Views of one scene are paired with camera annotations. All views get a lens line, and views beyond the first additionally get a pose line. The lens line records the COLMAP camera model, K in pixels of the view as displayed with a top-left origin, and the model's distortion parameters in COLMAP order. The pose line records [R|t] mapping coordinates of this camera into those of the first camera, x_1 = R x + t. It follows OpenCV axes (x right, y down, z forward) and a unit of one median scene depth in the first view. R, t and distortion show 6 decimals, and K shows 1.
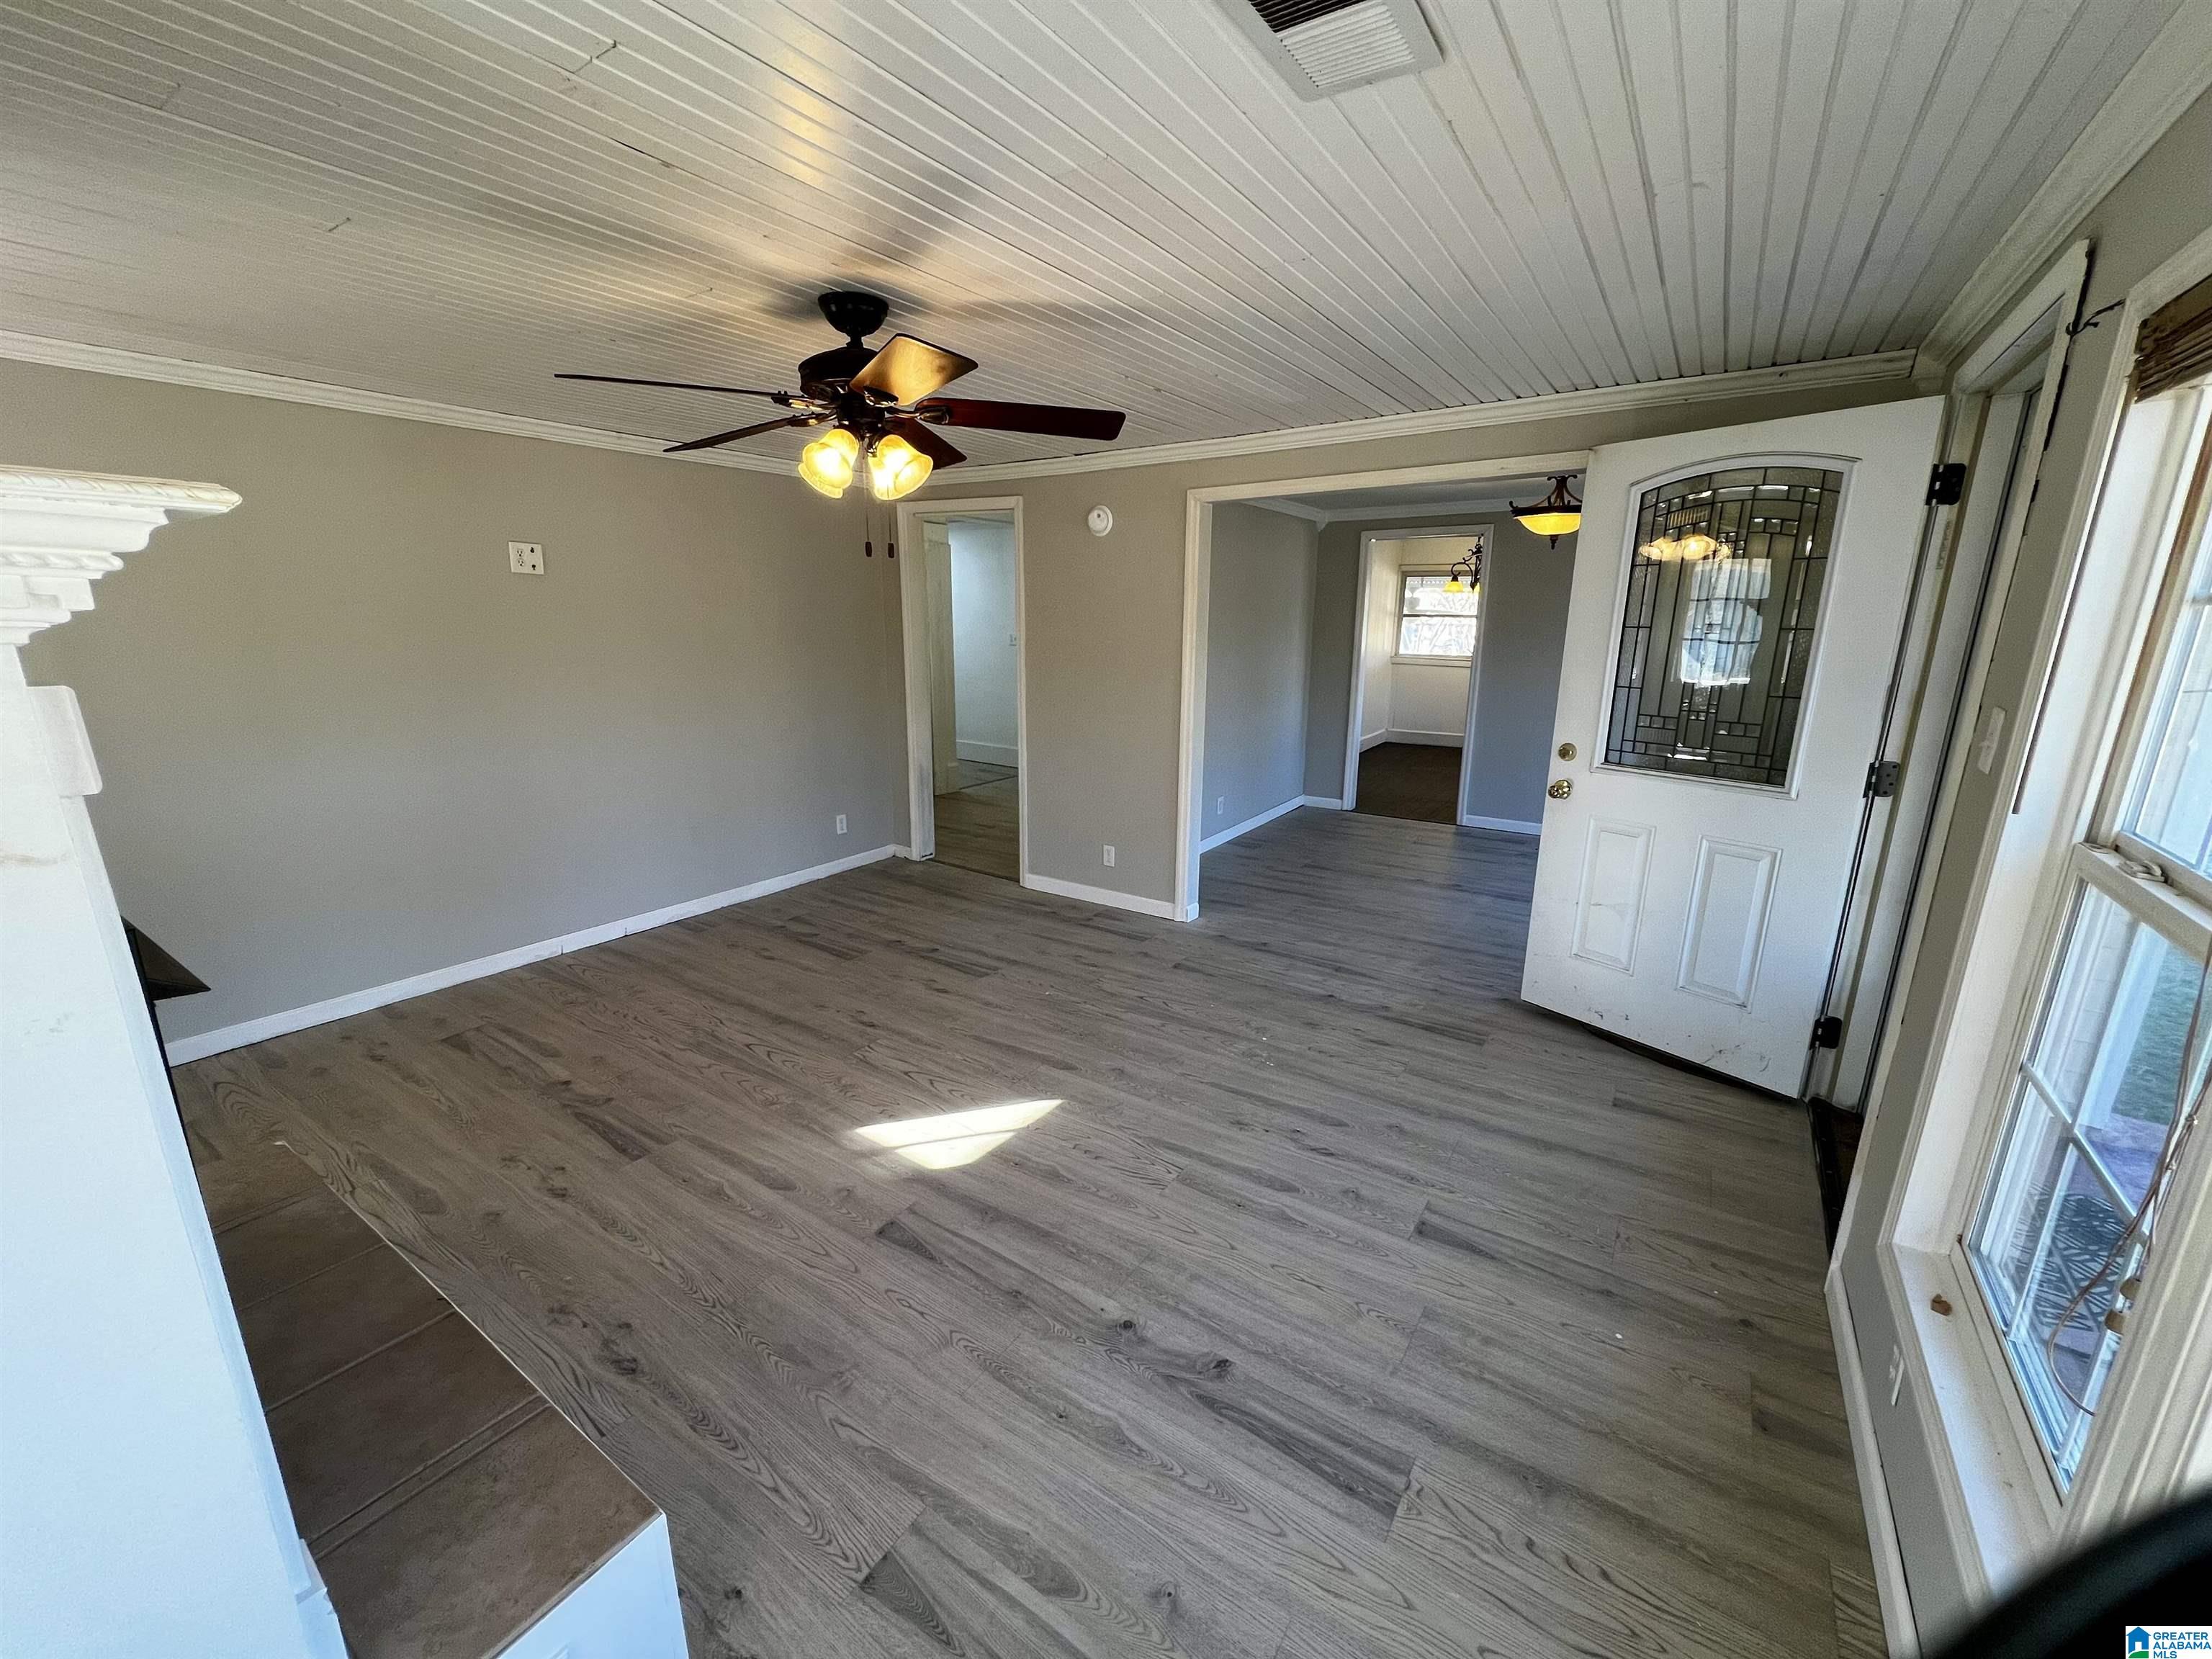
lens RADIAL K [[882.5, 0, 1104.8], [0, 882.5, 831.0], [0, 0, 1]] dist [-0.001360, -0.000206]
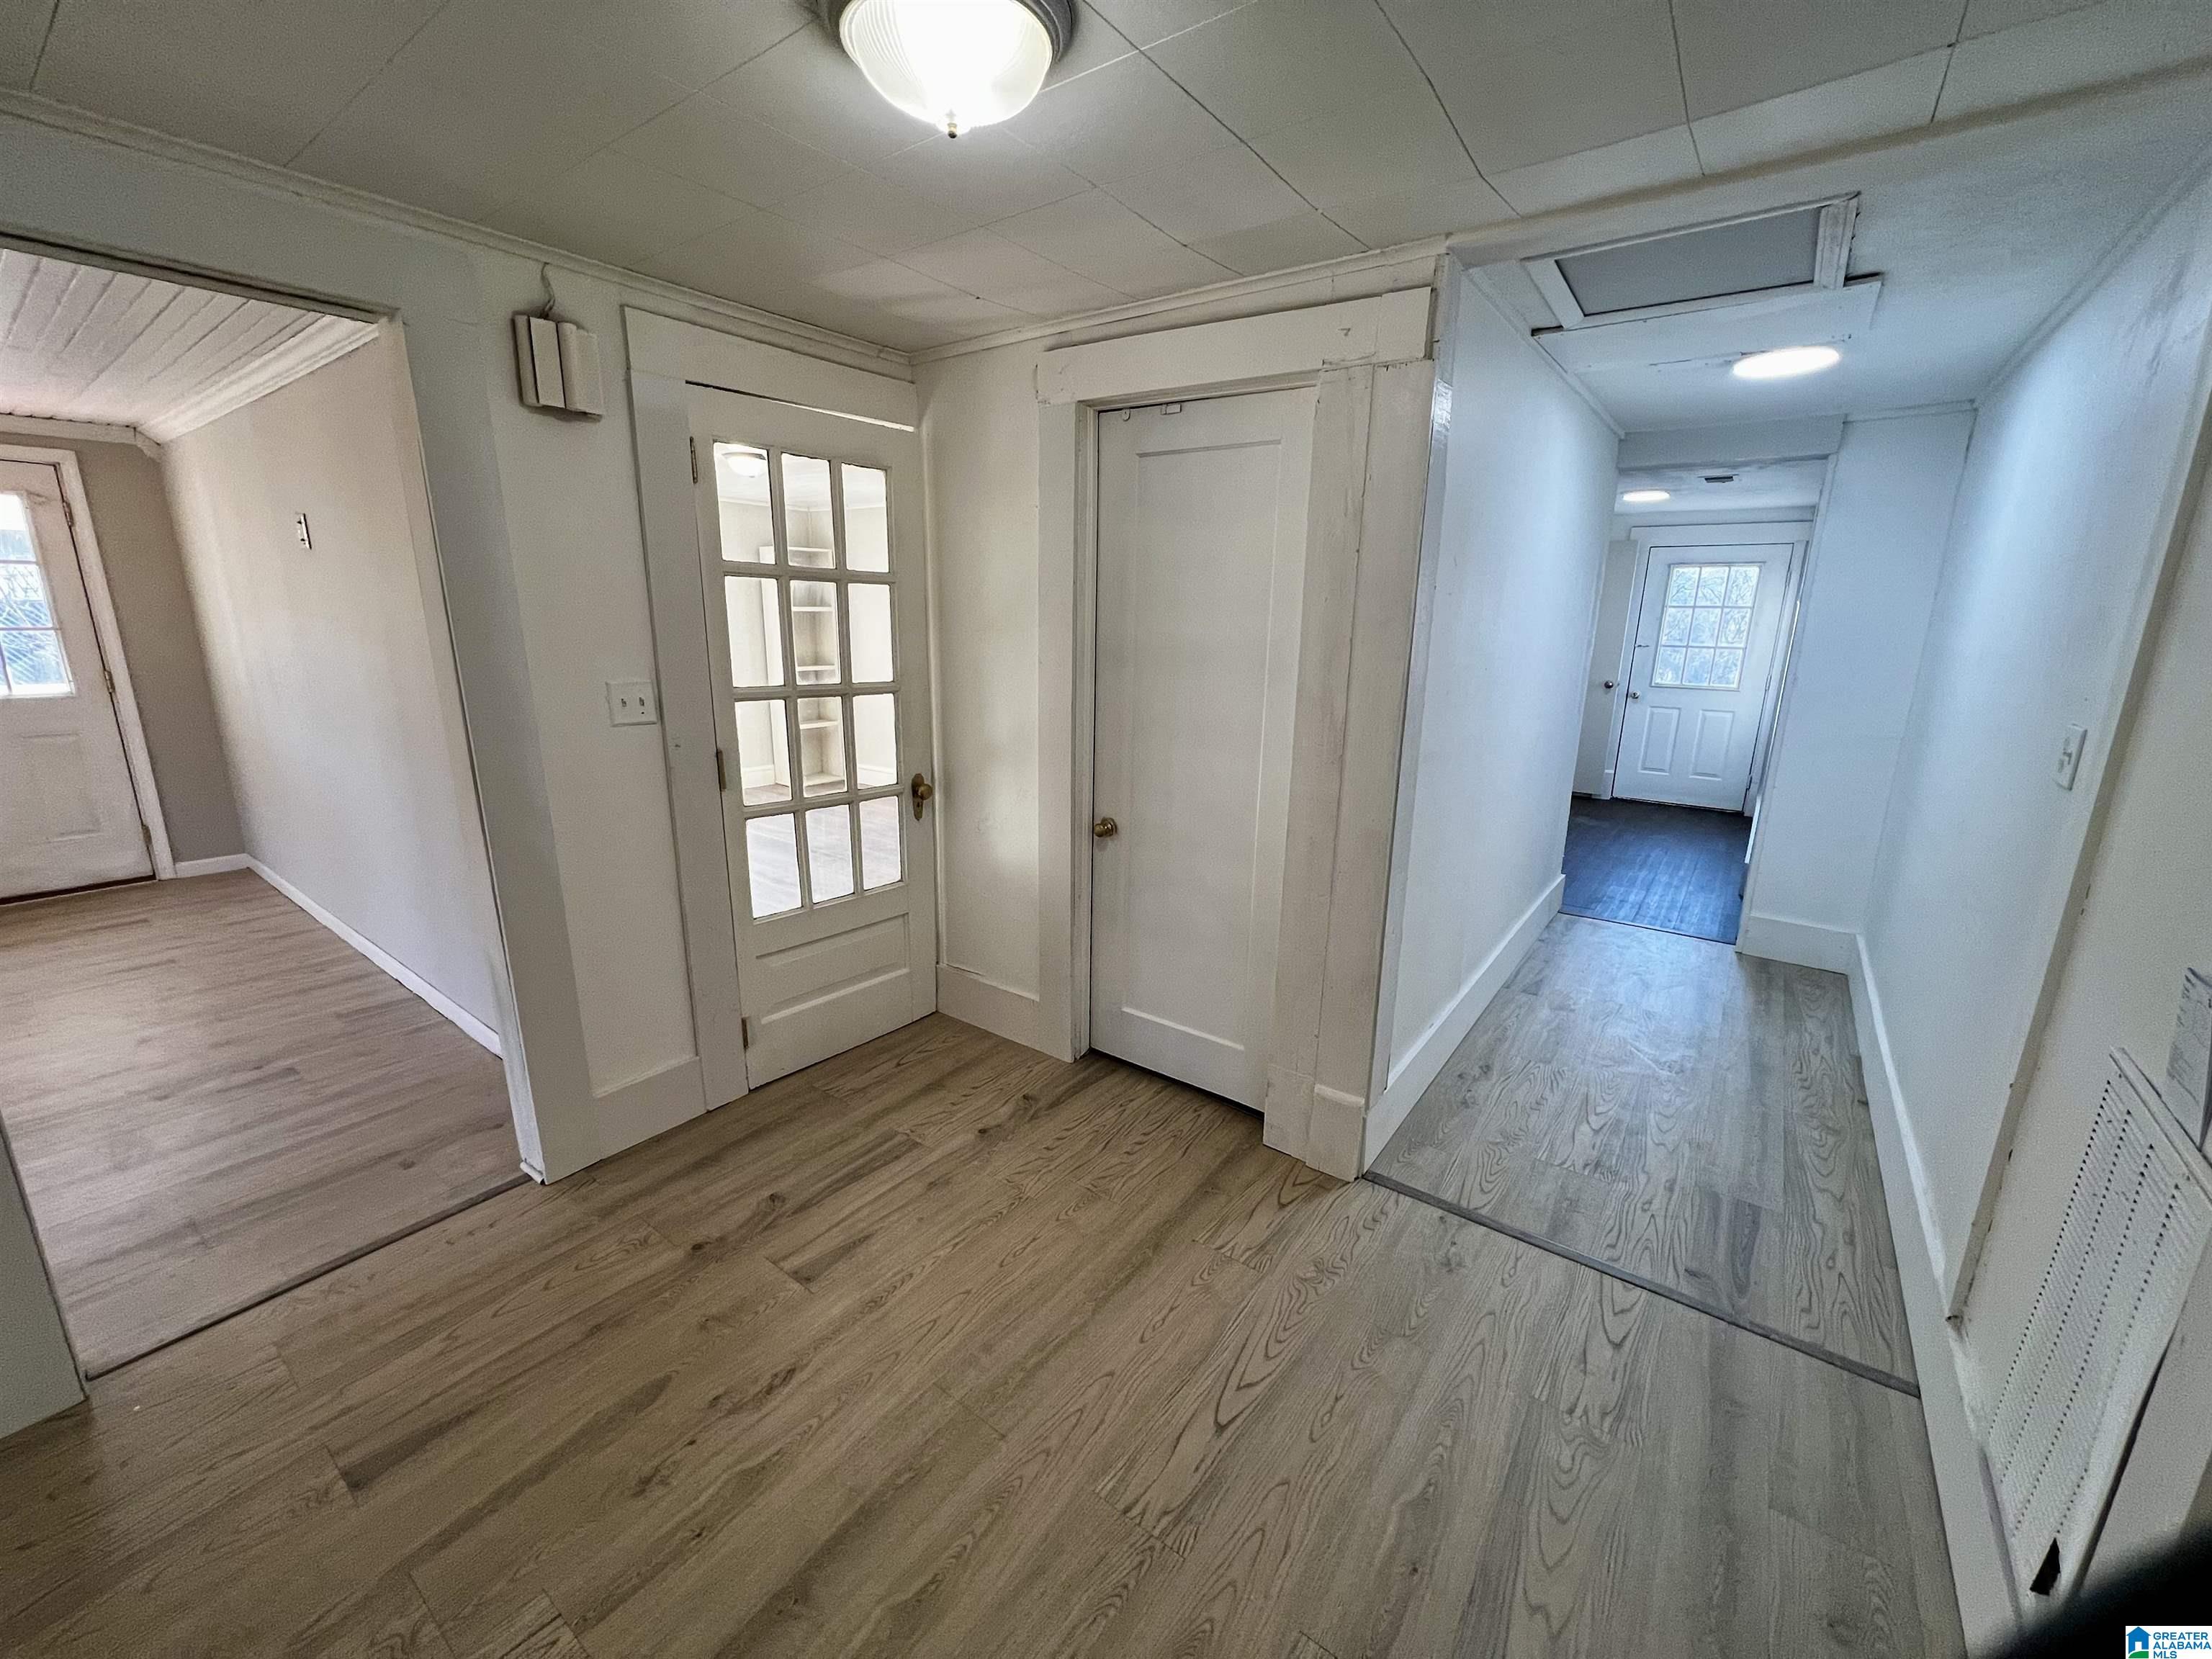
lens RADIAL K [[882.5, 0, 1104.8], [0, 882.5, 831.0], [0, 0, 1]] dist [-0.001360, -0.000206]
pose [[-0.048184, 0.228386, -0.972378, 0.358489], [-0.263176, 0.936206, 0.232931, -0.673407], [0.963544, 0.267131, 0.014995, 2.791288]]
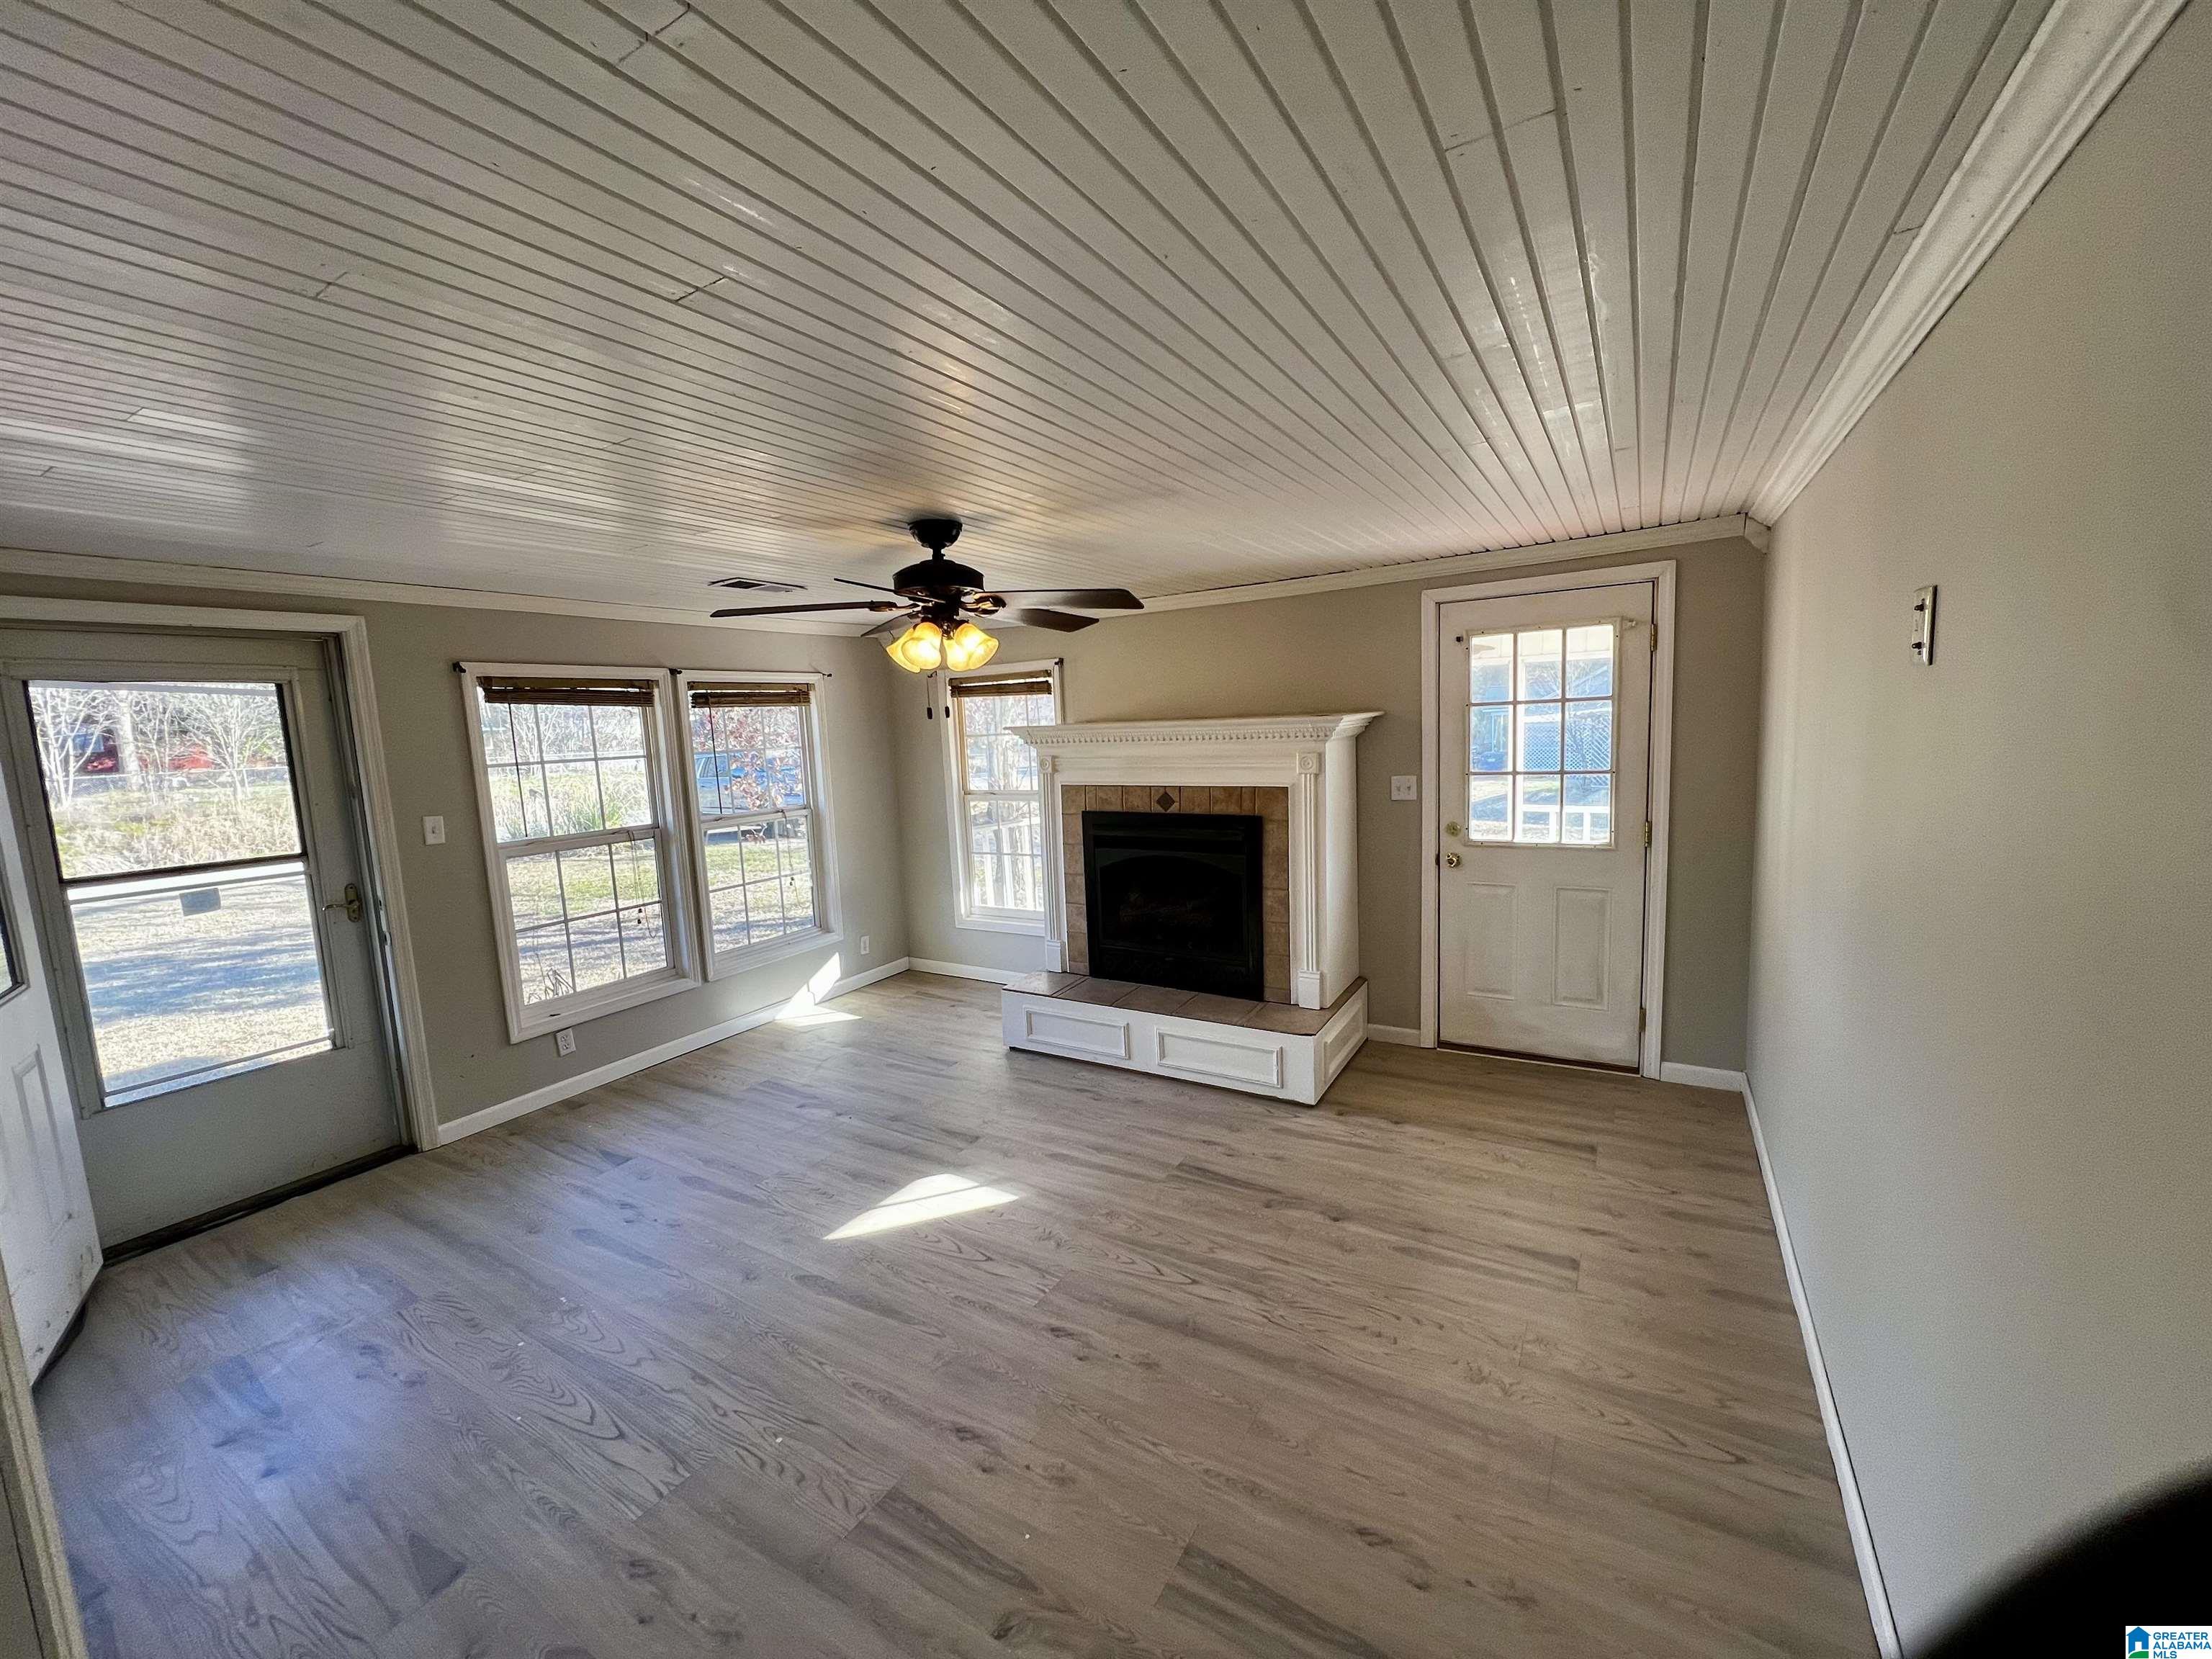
lens RADIAL K [[882.5, 0, 1104.8], [0, 882.5, 831.0], [0, 0, 1]] dist [-0.001360, -0.000206]
pose [[-0.997994, 0.046336, -0.043149, -0.401867], [0.027539, 0.931322, 0.363155, -0.570856], [0.057013, 0.361238, -0.930729, 2.089667]]
